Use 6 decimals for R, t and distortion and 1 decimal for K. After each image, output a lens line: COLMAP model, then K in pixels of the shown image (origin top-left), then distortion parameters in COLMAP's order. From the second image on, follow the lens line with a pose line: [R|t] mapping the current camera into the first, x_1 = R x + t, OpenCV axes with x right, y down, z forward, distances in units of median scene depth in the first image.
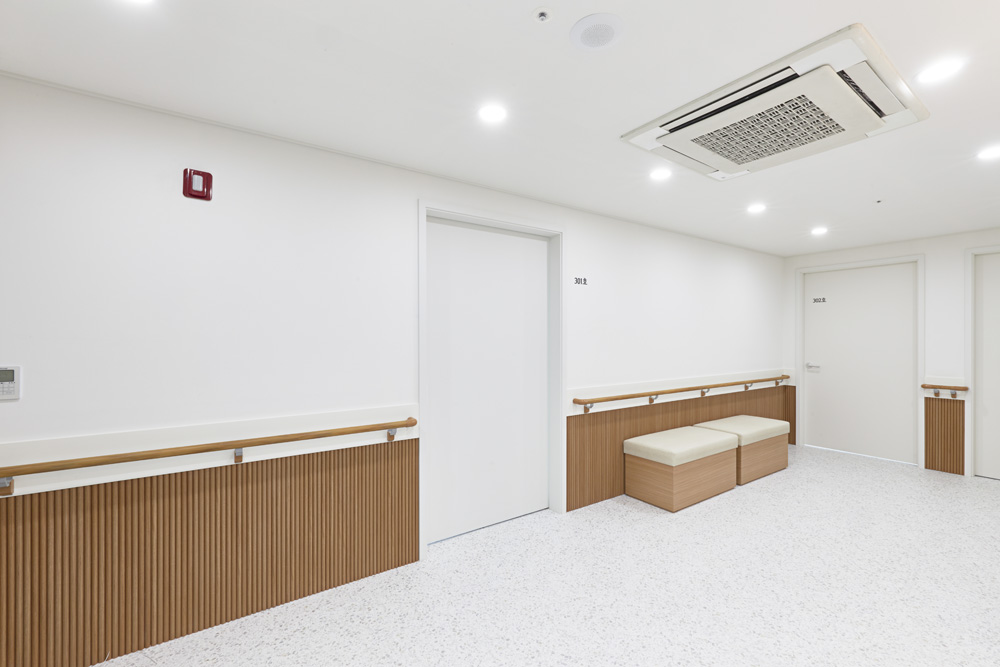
lens RADIAL K [[433.5, 0, 497.5], [0, 433.5, 338.2], [0, 0, 1]] dist [0.000368, 0.000643]
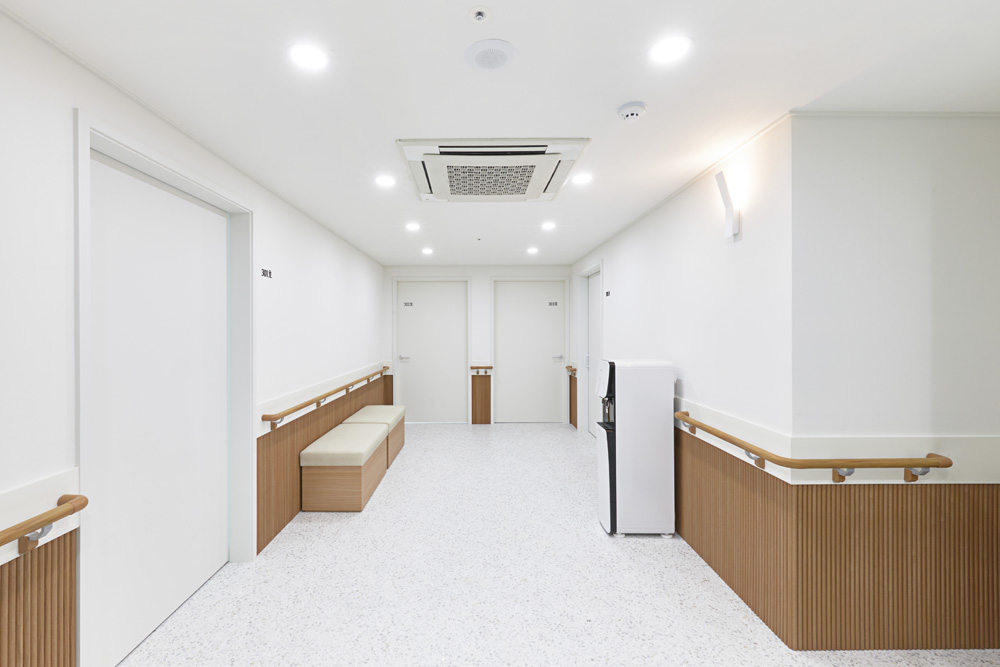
lens RADIAL K [[433.5, 0, 493.1], [0, 433.5, 329.8], [0, 0, 1]] dist [0.000368, 0.000643]
pose [[0.568393, -0.000832, 0.822757, -0.239395], [0.003882, 0.999991, -0.001670, -0.019110], [-0.822748, 0.004143, 0.568391, 0.158185]]
